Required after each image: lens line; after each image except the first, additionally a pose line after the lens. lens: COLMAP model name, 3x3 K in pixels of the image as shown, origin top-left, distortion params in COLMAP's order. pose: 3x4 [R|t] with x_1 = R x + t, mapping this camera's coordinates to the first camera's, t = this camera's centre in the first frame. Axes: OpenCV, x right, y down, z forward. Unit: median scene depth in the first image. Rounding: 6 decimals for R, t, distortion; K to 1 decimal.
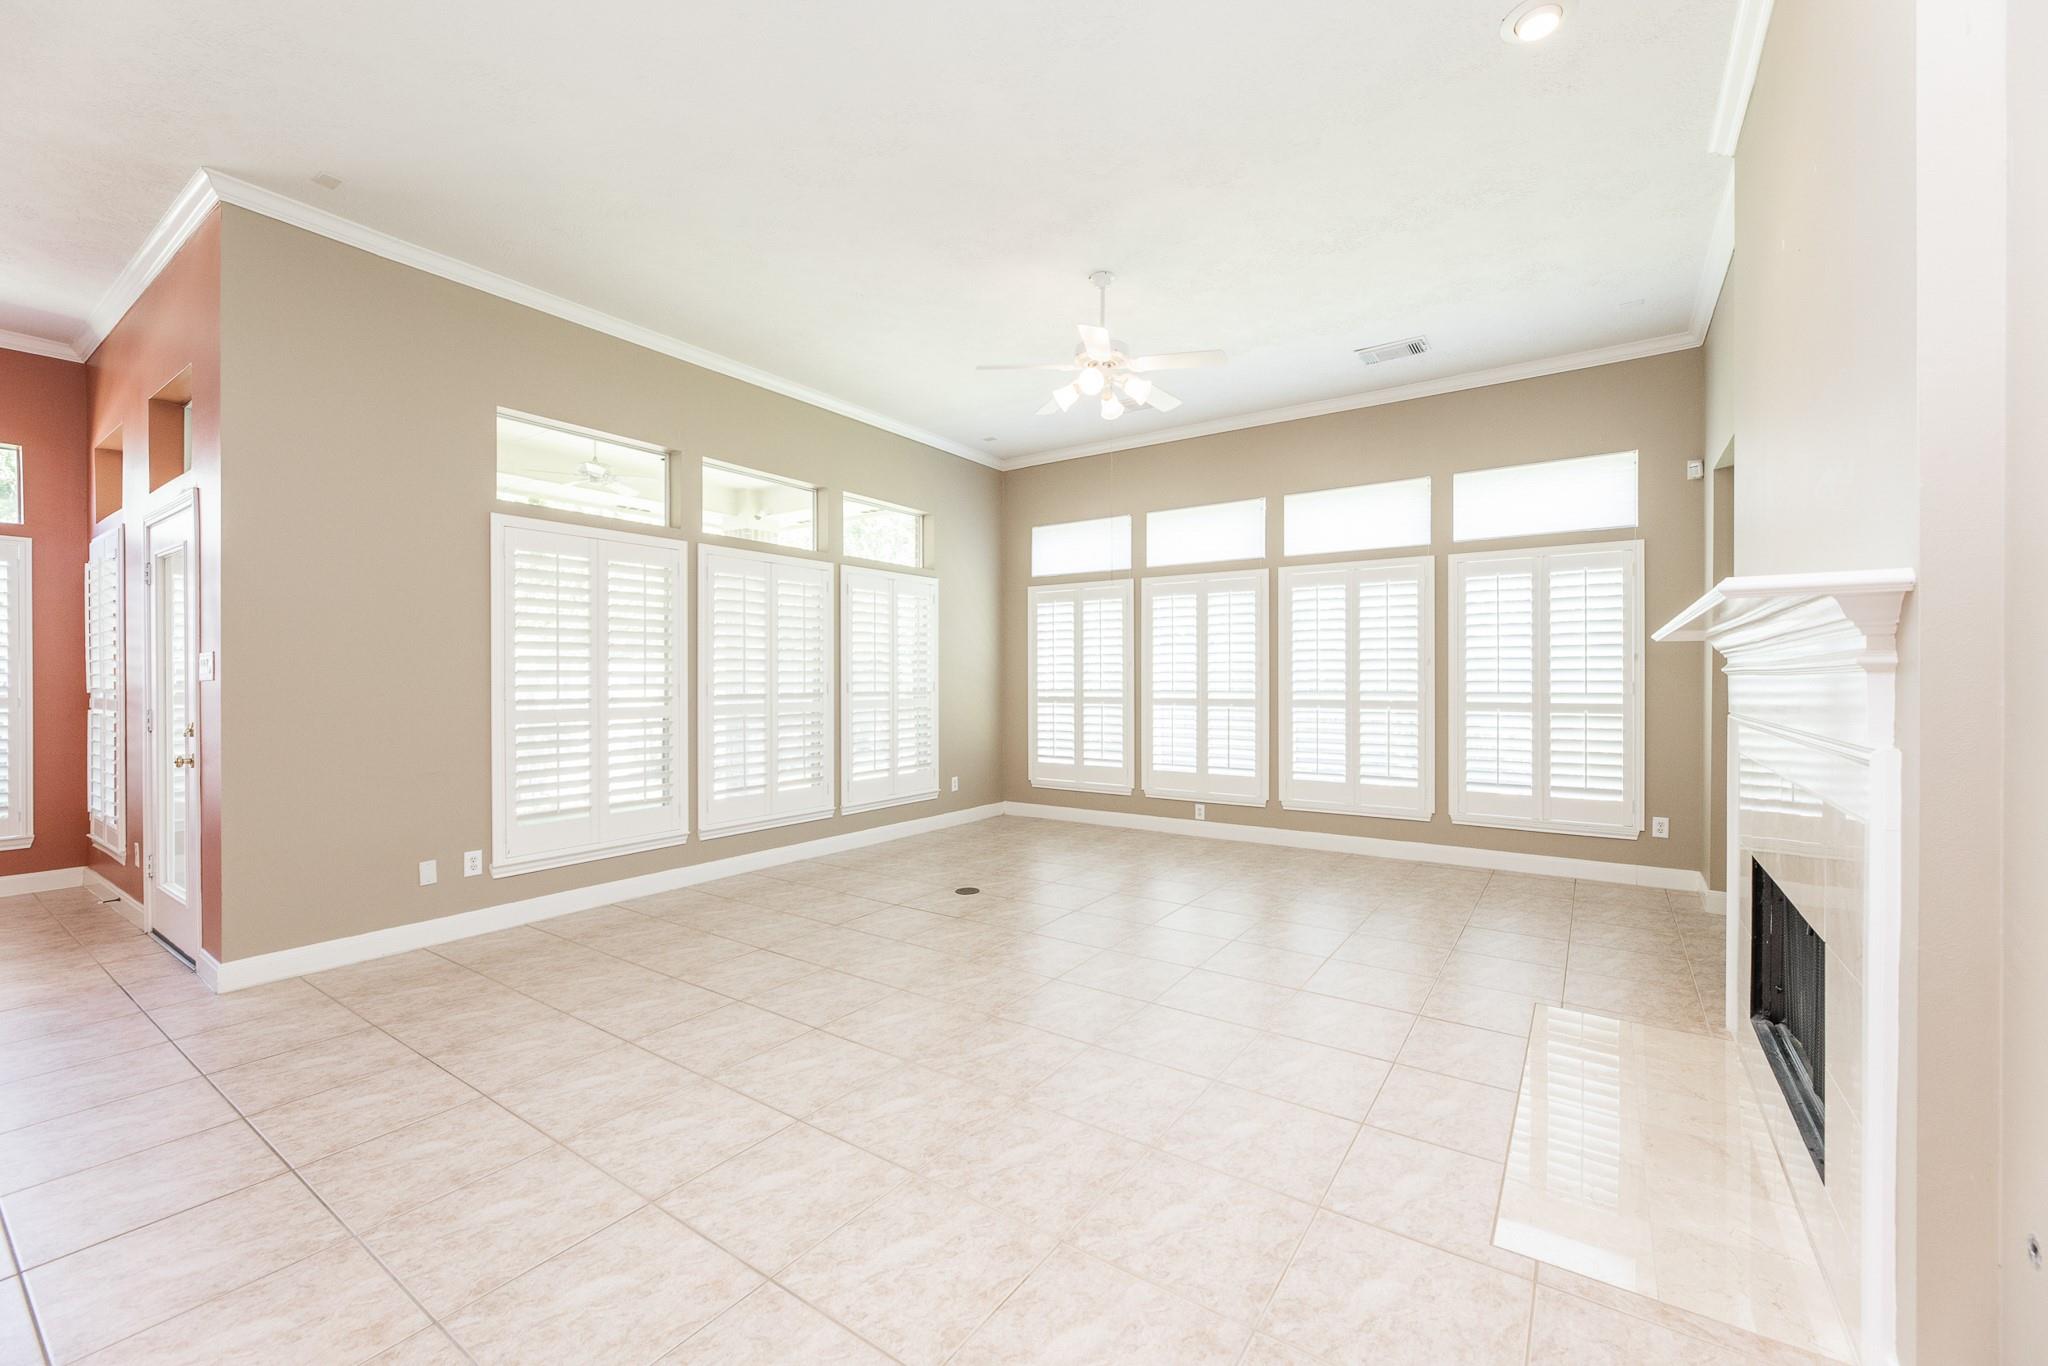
lens RADIAL K [[827.1, 0, 1044.1], [0, 827.1, 677.0], [0, 0, 1]] dist [-0.001767, 0.000204]
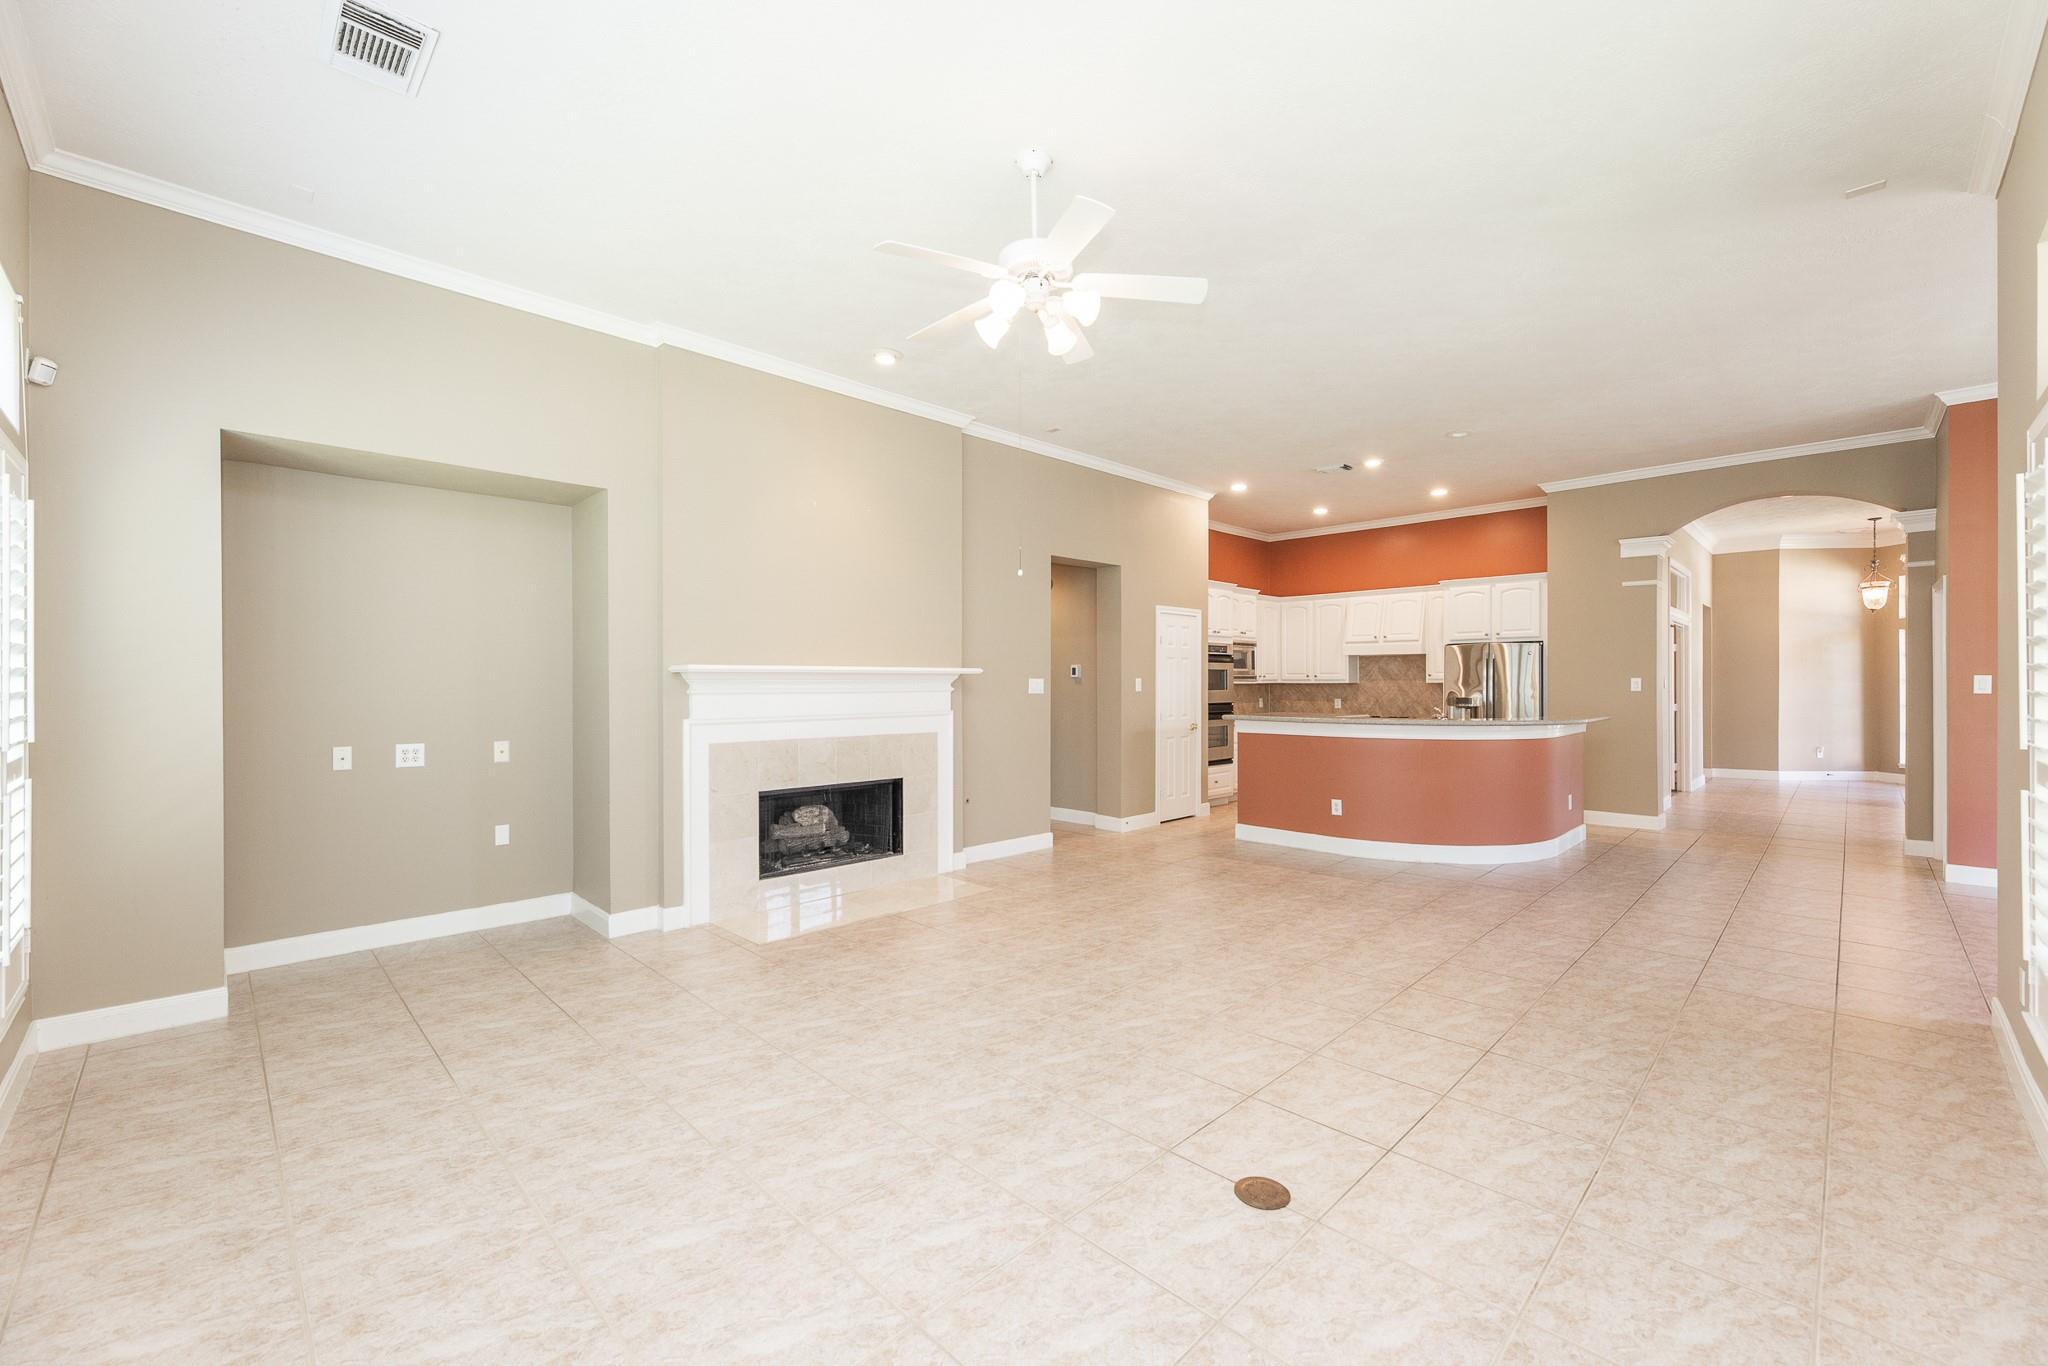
lens RADIAL K [[819.4, 0, 1031.2], [0, 819.4, 695.7], [0, 0, 1]] dist [-0.002991, -0.000314]
pose [[-0.983014, -0.007753, 0.183369, -0.280538], [-0.003505, 0.999718, 0.023481, -0.074951], [-0.183499, 0.022439, -0.982764, 8.294775]]
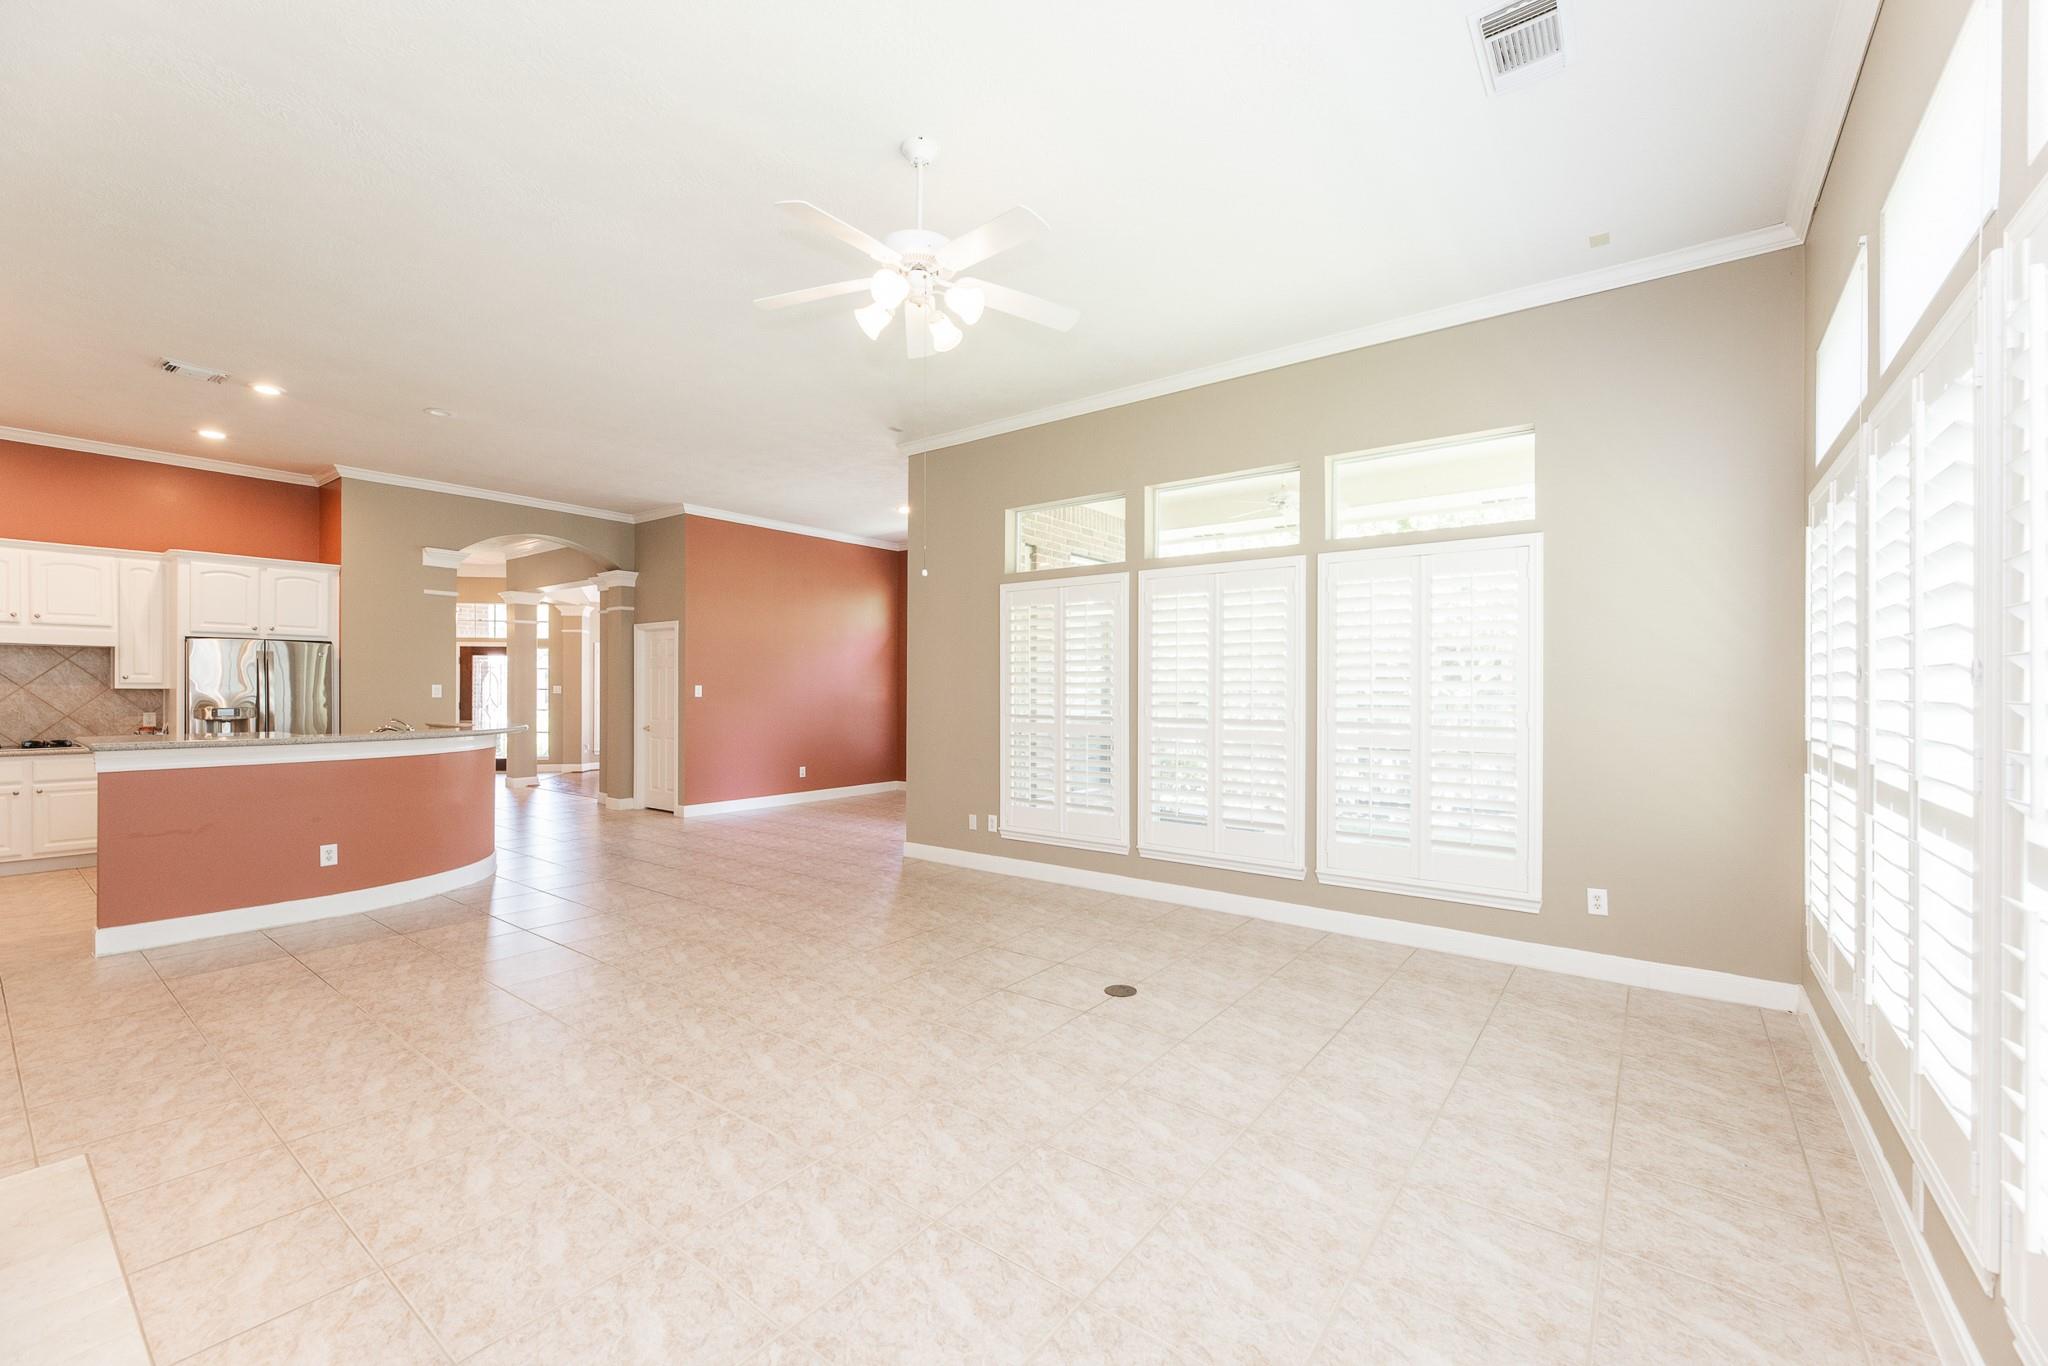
lens RADIAL K [[827.1, 0, 1044.1], [0, 827.1, 677.0], [0, 0, 1]] dist [-0.001767, 0.000204]
pose [[-0.048456, -0.023910, -0.998539, 3.753352], [-0.008782, 0.999685, -0.023512, -0.008430], [0.998787, 0.007630, -0.048651, 5.557172]]
